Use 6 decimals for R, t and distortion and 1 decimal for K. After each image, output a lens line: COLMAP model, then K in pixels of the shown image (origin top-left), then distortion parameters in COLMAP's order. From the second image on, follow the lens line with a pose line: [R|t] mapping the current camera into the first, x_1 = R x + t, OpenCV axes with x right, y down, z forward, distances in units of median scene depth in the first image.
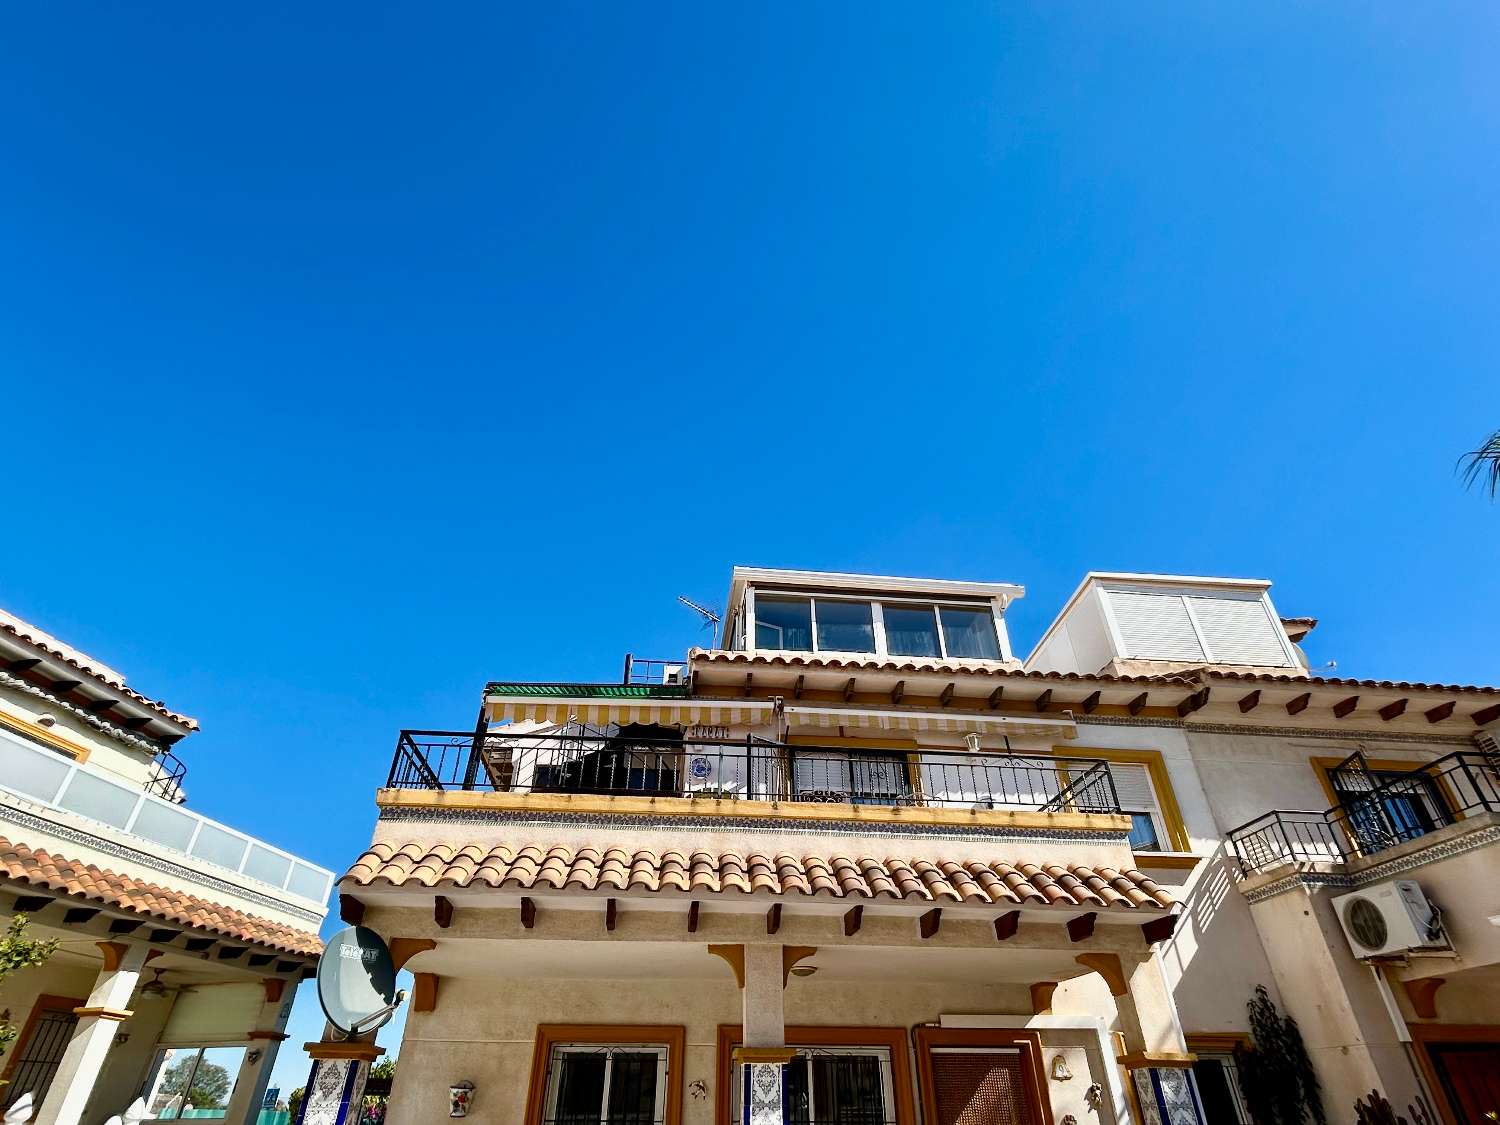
lens RADIAL K [[761.9, 0, 748.8], [0, 761.9, 562.5], [0, 0, 1]] dist [0.001383, 0.000836]
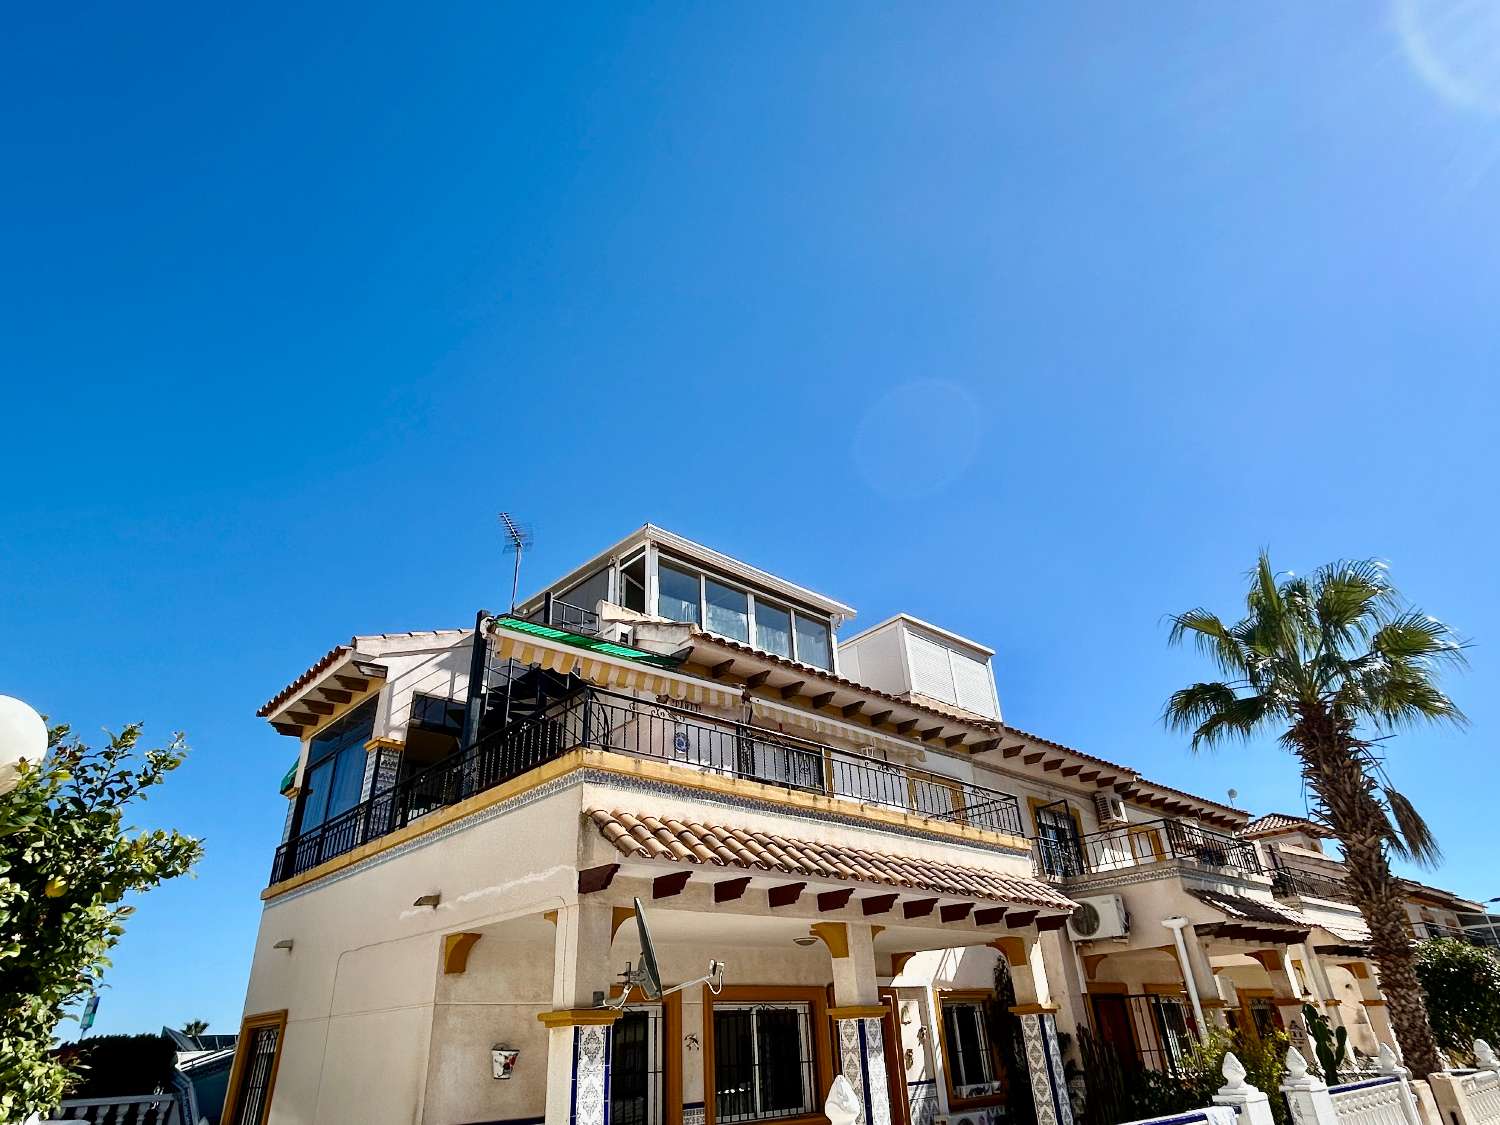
lens RADIAL K [[860.7, 0, 747.3], [0, 860.7, 562.0], [0, 0, 1]] dist [0.012182, -0.001094]
pose [[0.795849, 0.262208, 0.545775, -0.791779], [-0.317391, 0.948267, 0.007240, 0.007261], [-0.515643, -0.178986, 0.837900, 0.045704]]
